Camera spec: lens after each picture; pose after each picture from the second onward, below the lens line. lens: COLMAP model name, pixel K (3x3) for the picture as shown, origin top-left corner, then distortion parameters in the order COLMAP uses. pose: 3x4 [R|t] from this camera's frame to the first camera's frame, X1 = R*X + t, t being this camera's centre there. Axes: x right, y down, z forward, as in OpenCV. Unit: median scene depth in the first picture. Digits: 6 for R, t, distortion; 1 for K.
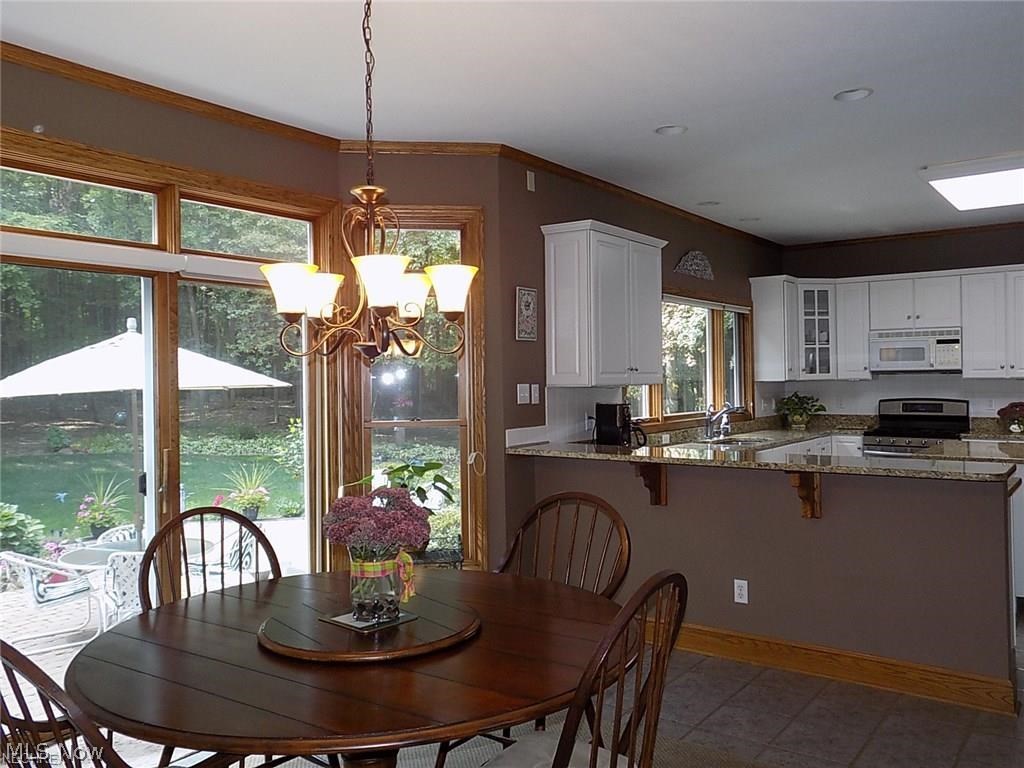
lens RADIAL K [[844.3, 0, 529.0], [0, 844.3, 378.2], [0, 0, 1]] dist [-0.007854, 0.096277]
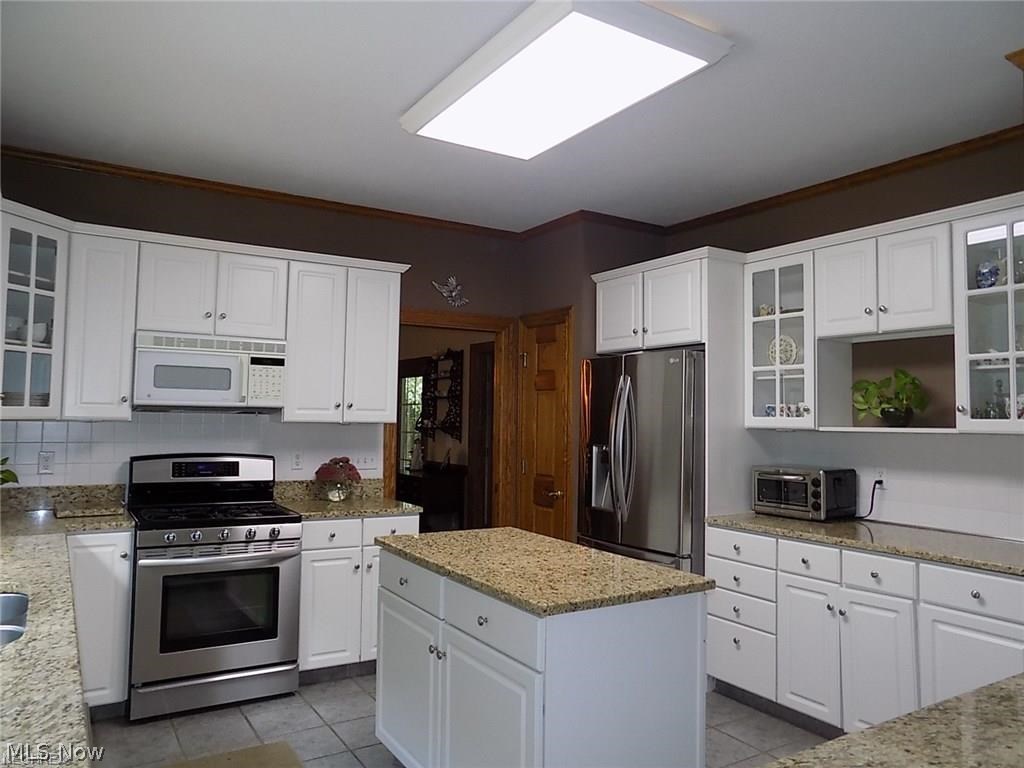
lens RADIAL K [[751.6, 0, 512.0], [0, 751.6, 384.0], [0, 0, 1]] dist [-0.003774, -0.002954]
pose [[0.404677, 0.061974, 0.912357, 0.066590], [-0.019597, 0.998059, -0.059103, 0.001758], [-0.914250, 0.006038, 0.405106, 0.605107]]
